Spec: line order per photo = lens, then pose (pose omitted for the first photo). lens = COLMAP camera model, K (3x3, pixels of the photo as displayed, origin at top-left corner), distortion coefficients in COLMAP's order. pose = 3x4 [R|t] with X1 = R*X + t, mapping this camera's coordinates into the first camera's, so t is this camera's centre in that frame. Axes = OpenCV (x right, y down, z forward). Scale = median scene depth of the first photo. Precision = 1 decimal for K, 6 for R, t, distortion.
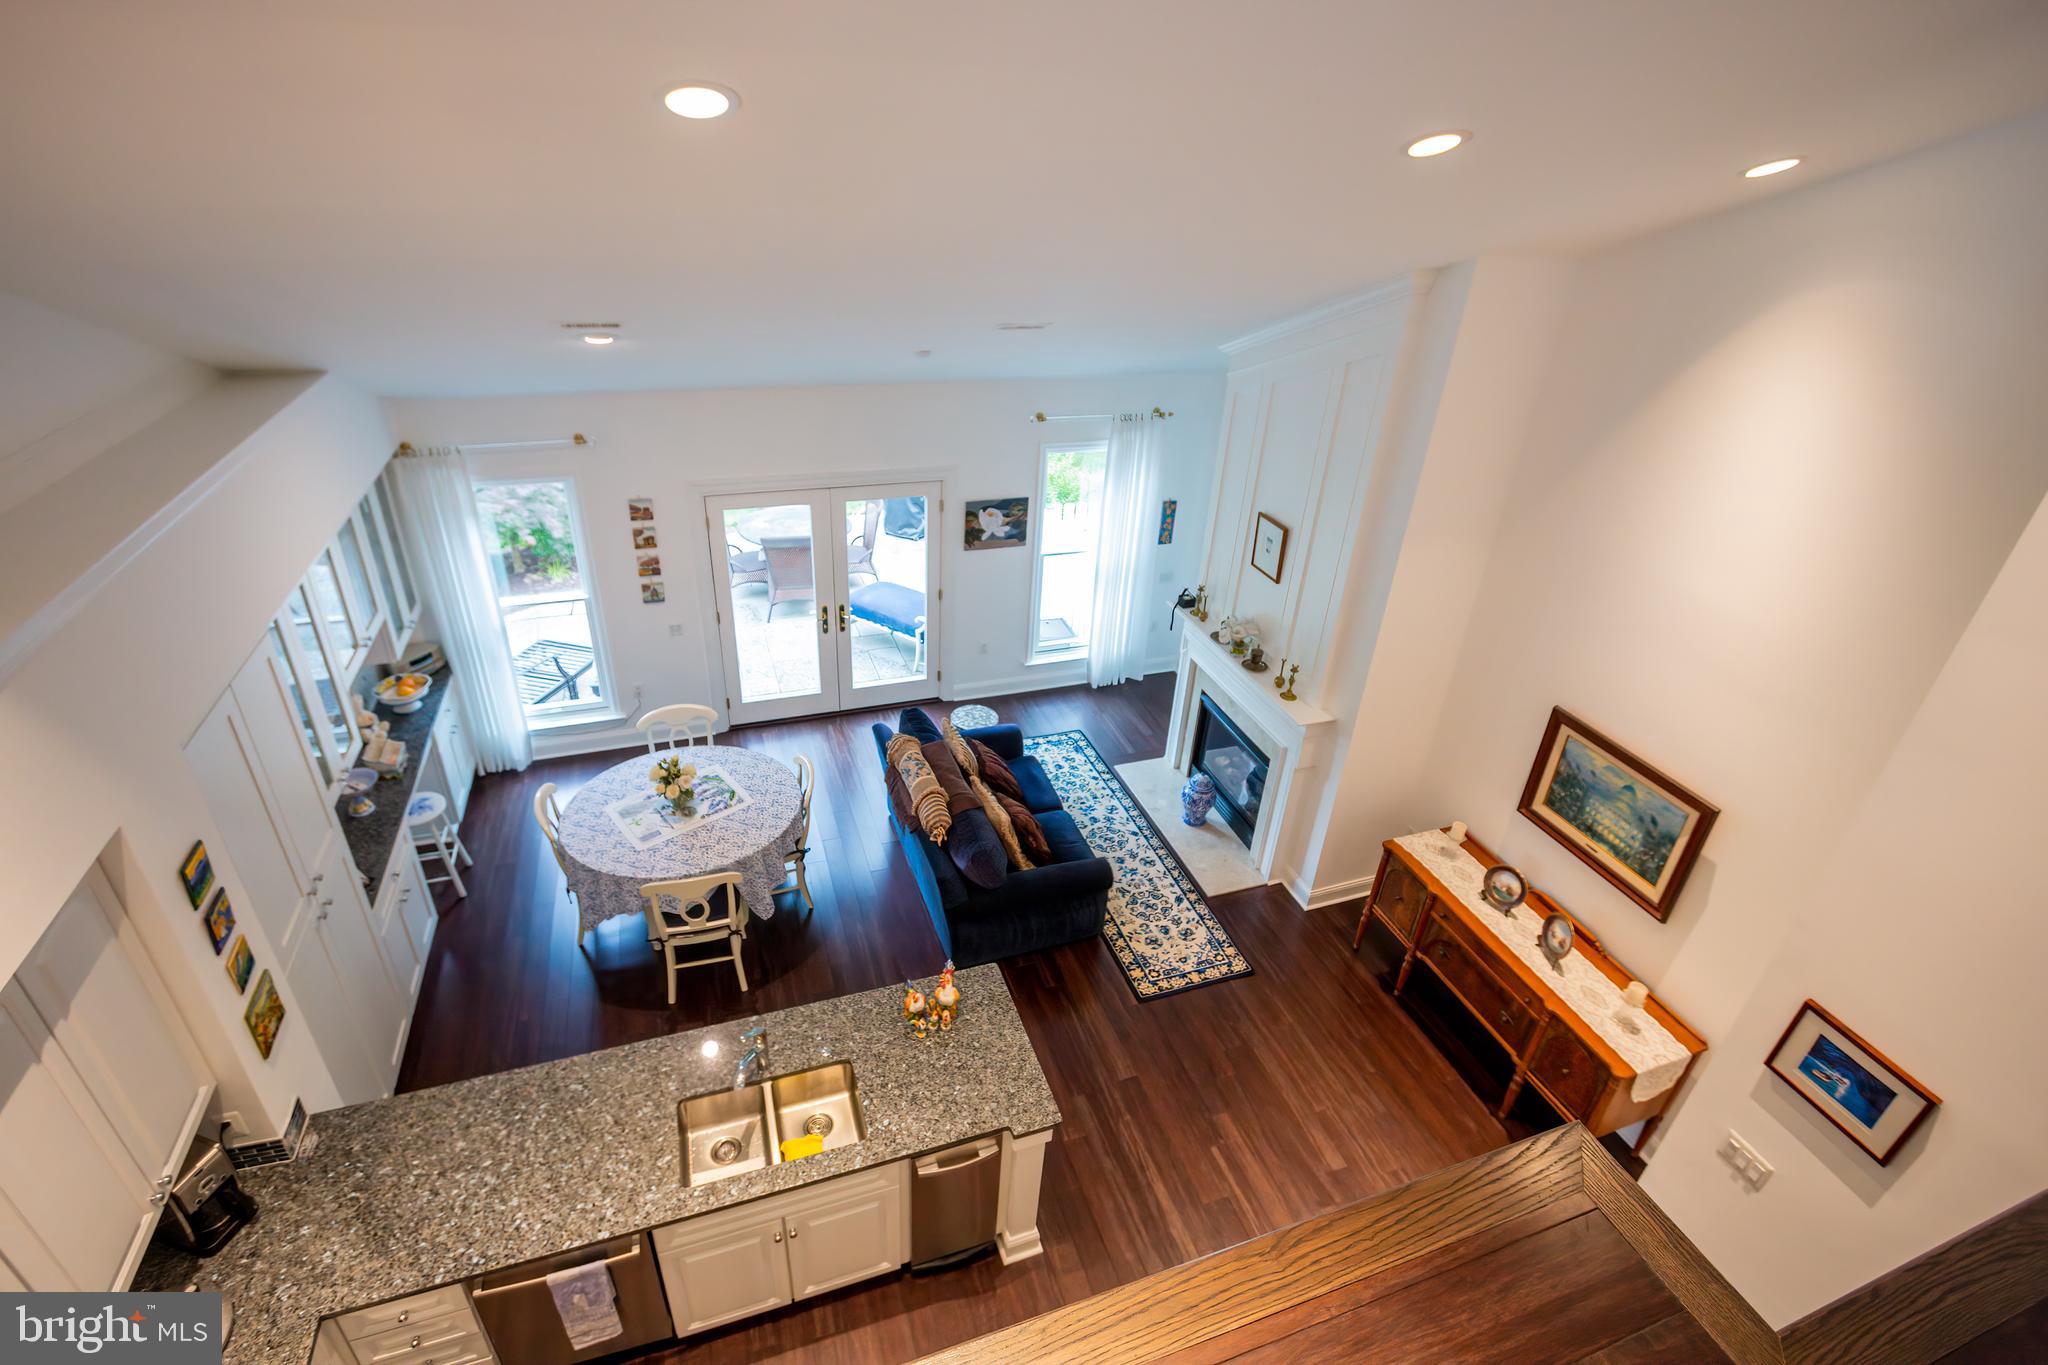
lens RADIAL K [[959.5, 0, 1012.7], [0, 959.5, 654.9], [0, 0, 1]] dist [-0.003449, 0.000027]
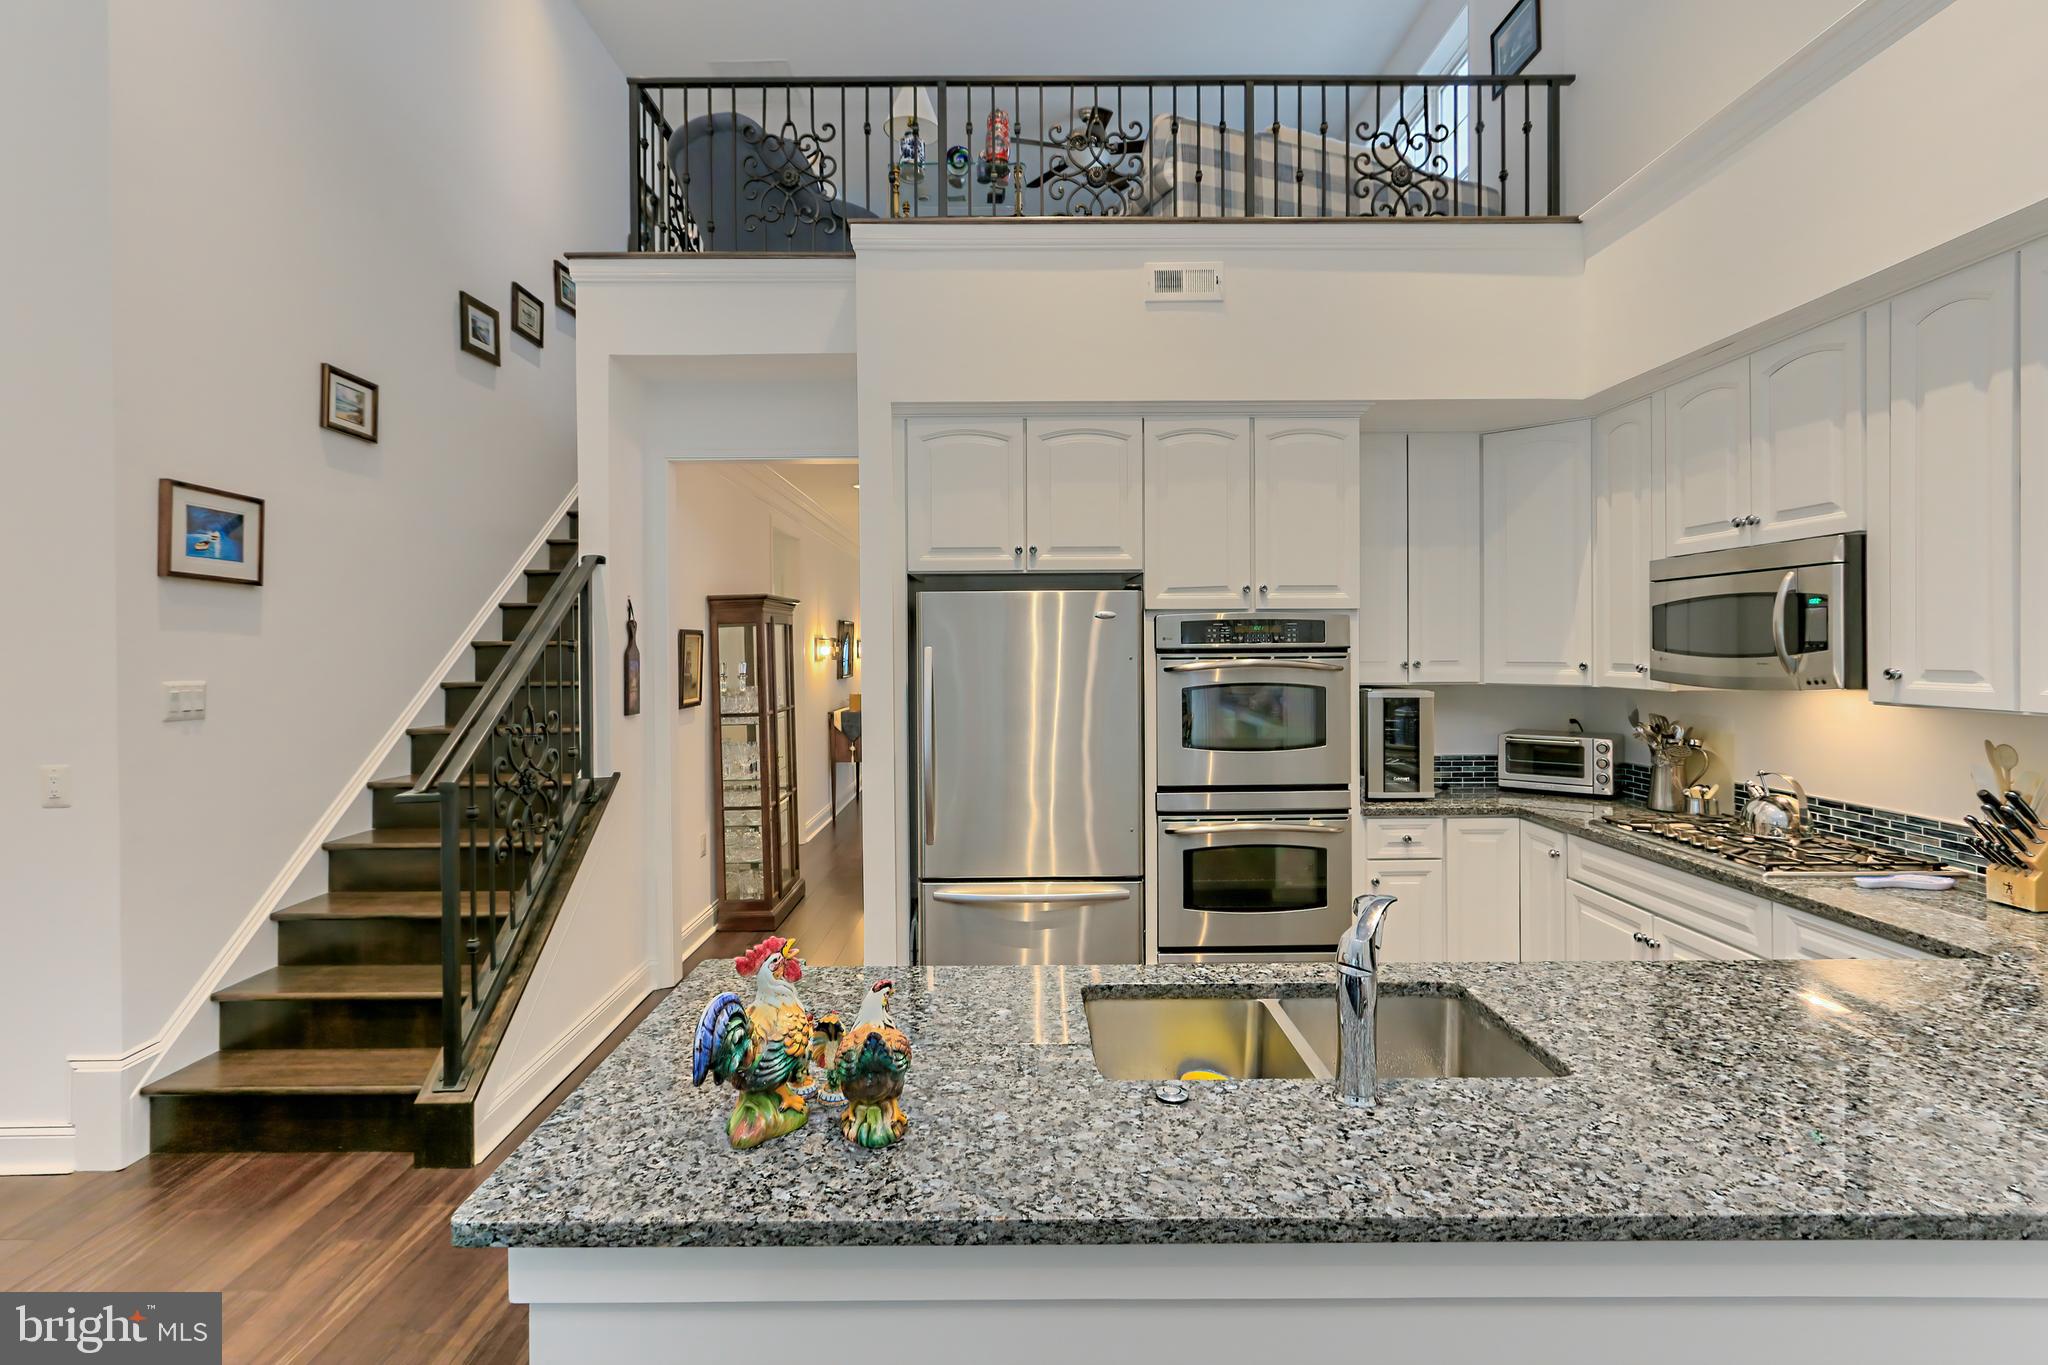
lens RADIAL K [[941.5, 0, 1011.9], [0, 941.5, 647.7], [0, 0, 1]] dist [-0.003815, 0.004427]
pose [[-0.945802, -0.041903, 0.322029, -0.145810], [0.121440, 0.874056, 0.470403, 0.072703], [-0.301183, 0.484015, -0.821595, 0.733217]]
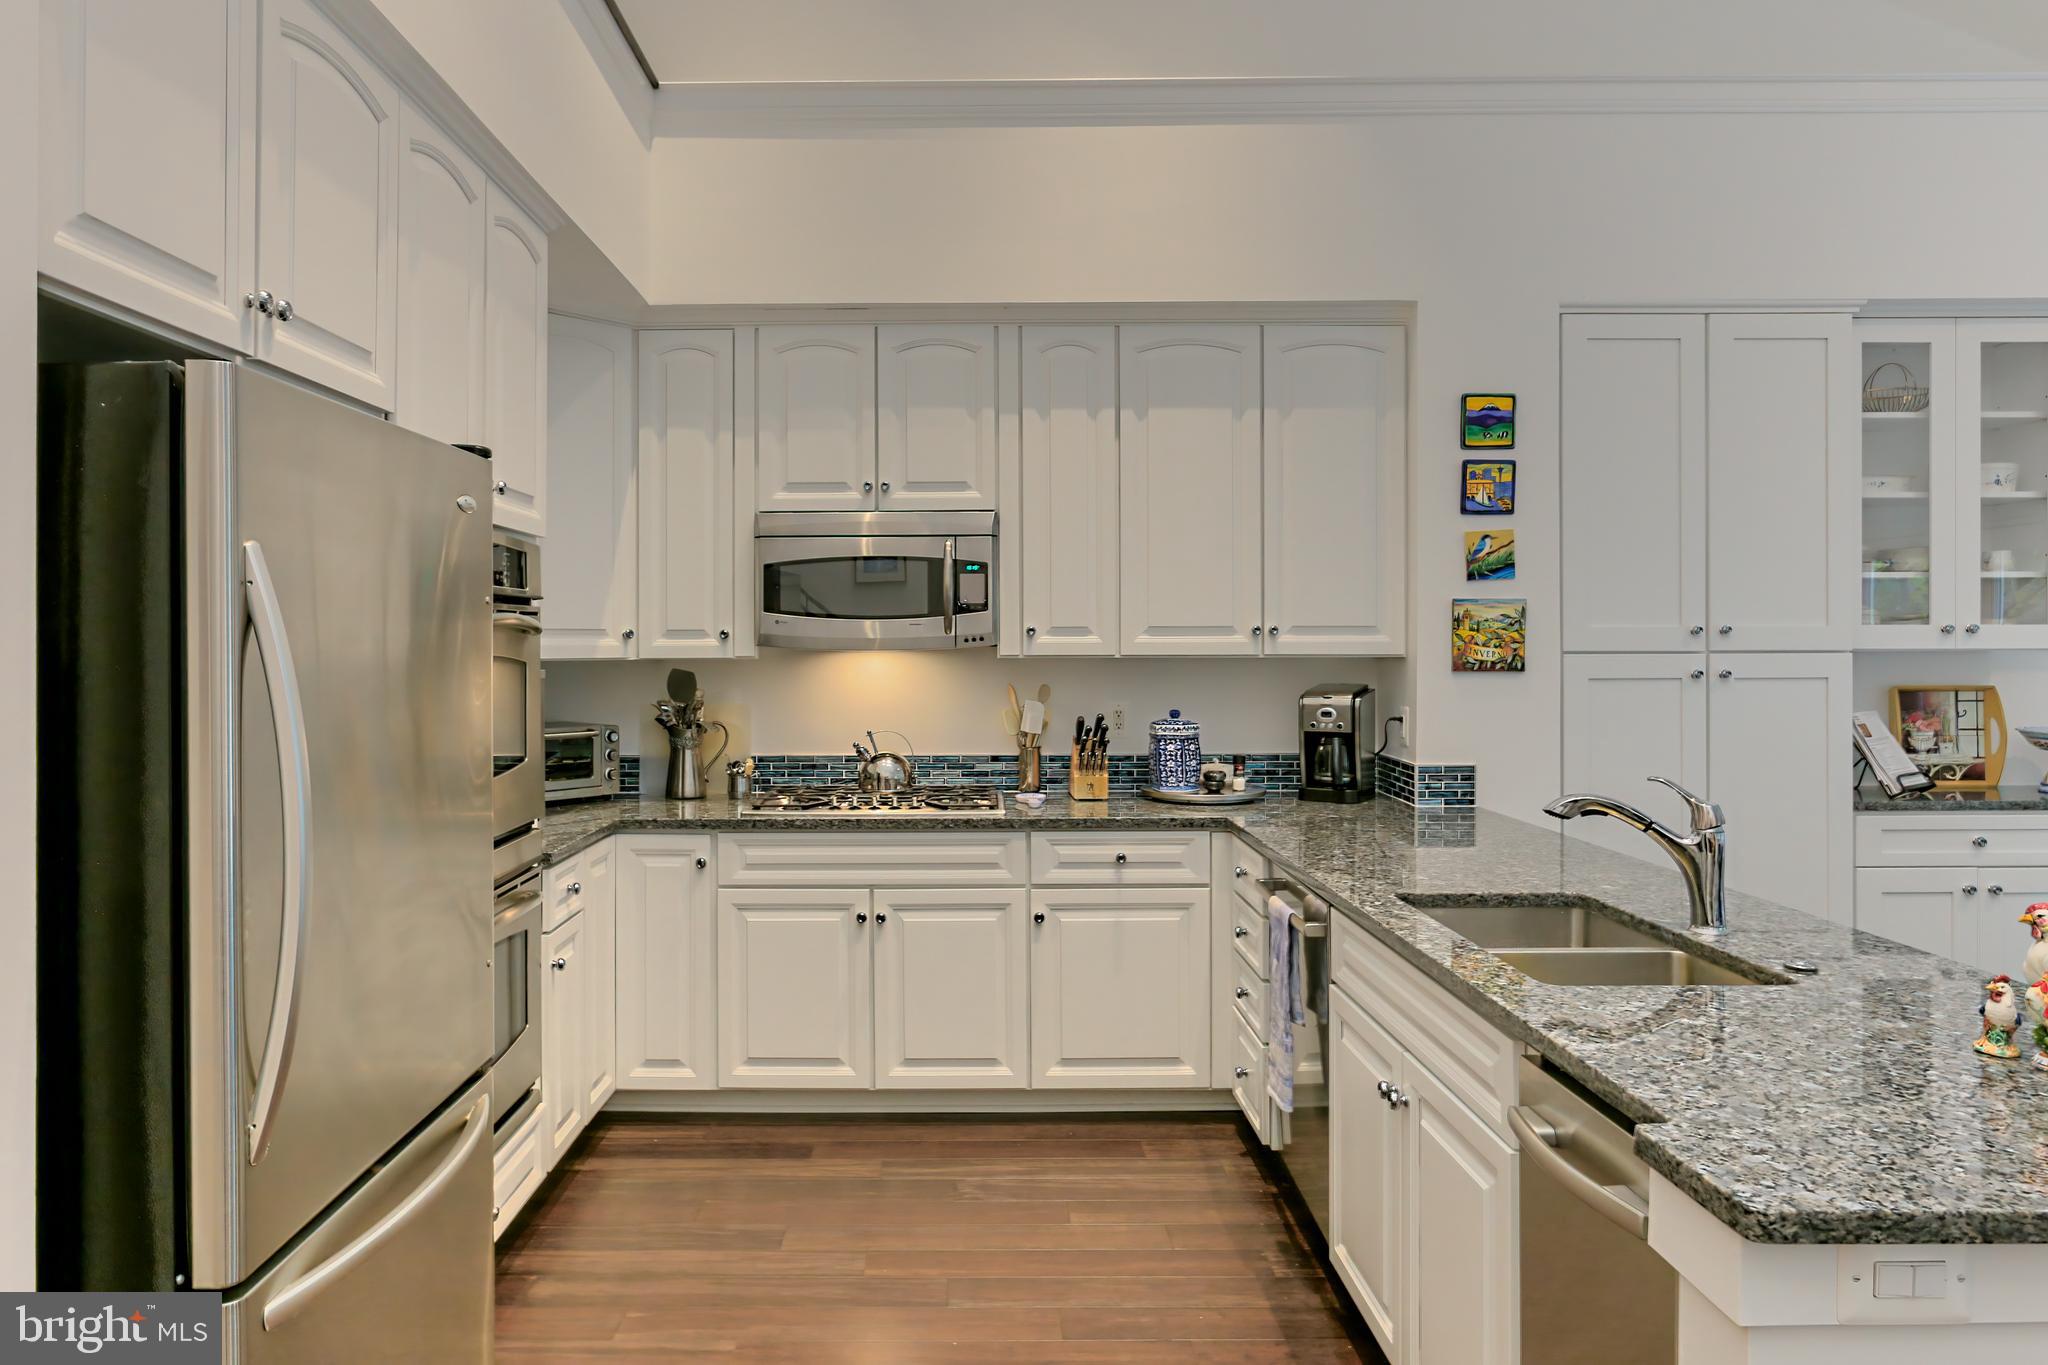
lens RADIAL K [[1285.5, 0, 970.0], [0, 1285.5, 644.0], [0, 0, 1]] dist [-0.005897, 0.003106]
pose [[-0.323238, -0.044063, -0.945291, 0.228845], [-0.465725, 0.876977, 0.118374, 0.238359], [0.823782, 0.478509, -0.303994, 0.504734]]
